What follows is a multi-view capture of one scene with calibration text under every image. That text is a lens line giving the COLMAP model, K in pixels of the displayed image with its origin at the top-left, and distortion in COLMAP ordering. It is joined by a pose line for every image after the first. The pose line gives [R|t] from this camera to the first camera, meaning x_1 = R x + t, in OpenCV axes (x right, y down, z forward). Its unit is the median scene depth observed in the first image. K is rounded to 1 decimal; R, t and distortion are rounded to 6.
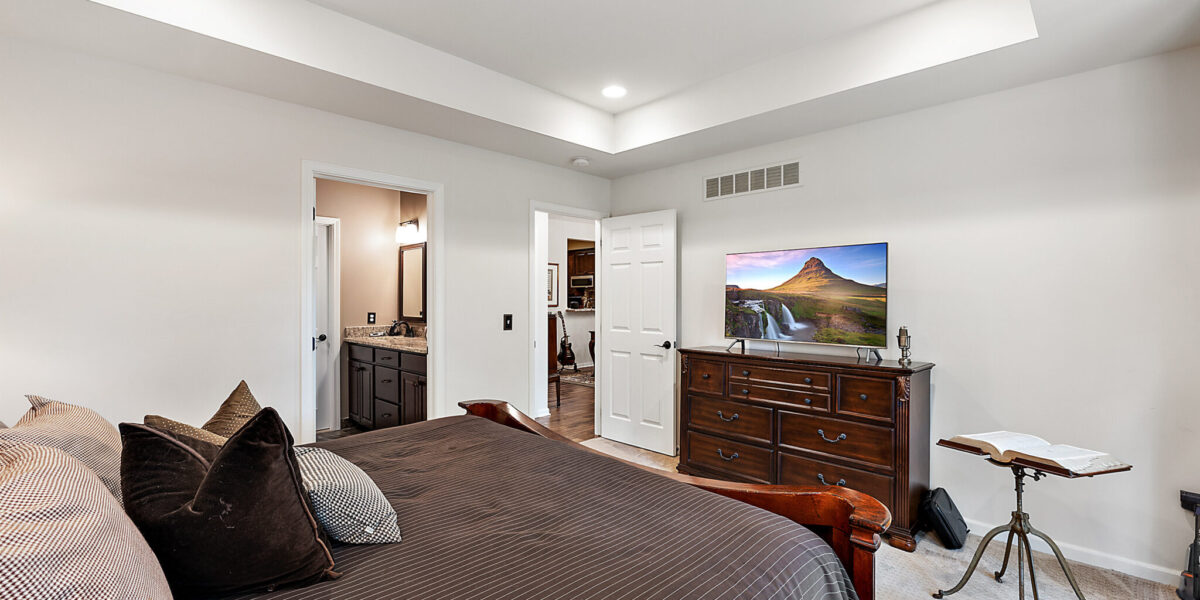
lens RADIAL K [[510.7, 0, 599.3], [0, 510.7, 299.9], [0, 0, 1]] dist [-0.002035, -0.000162]
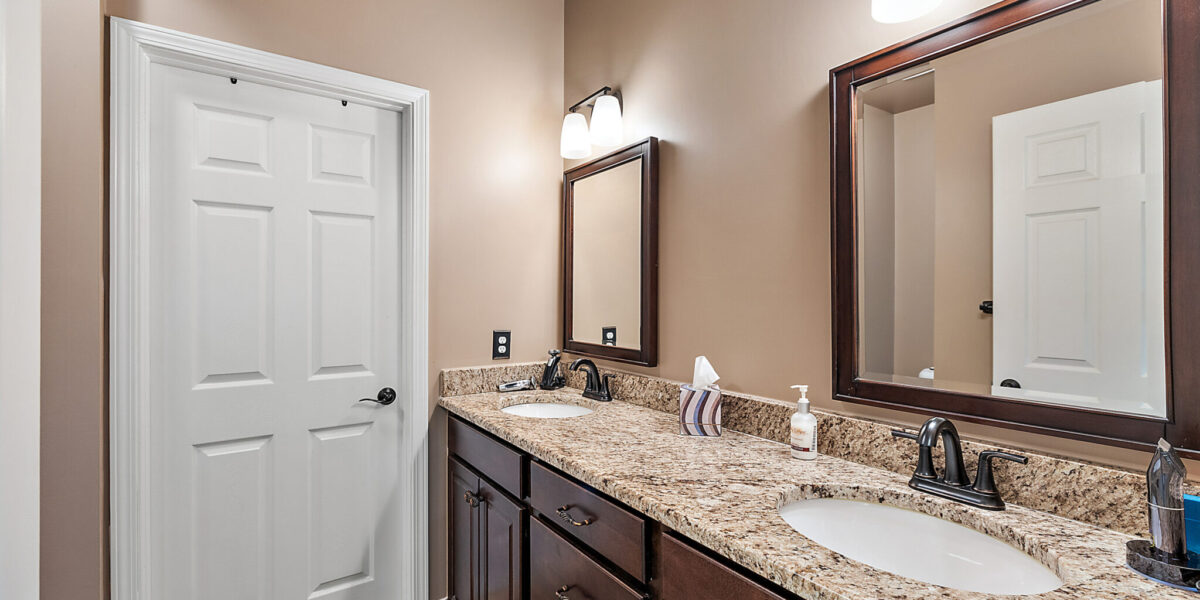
lens RADIAL K [[510.7, 0, 600.5], [0, 510.7, 295.2], [0, 0, 1]] dist [-0.002035, -0.000162]
pose [[0.985949, 0.001847, -0.167035, -0.306362], [-0.002563, 0.999988, -0.004067, -0.002799], [0.167025, 0.004438, 0.985943, 0.623404]]
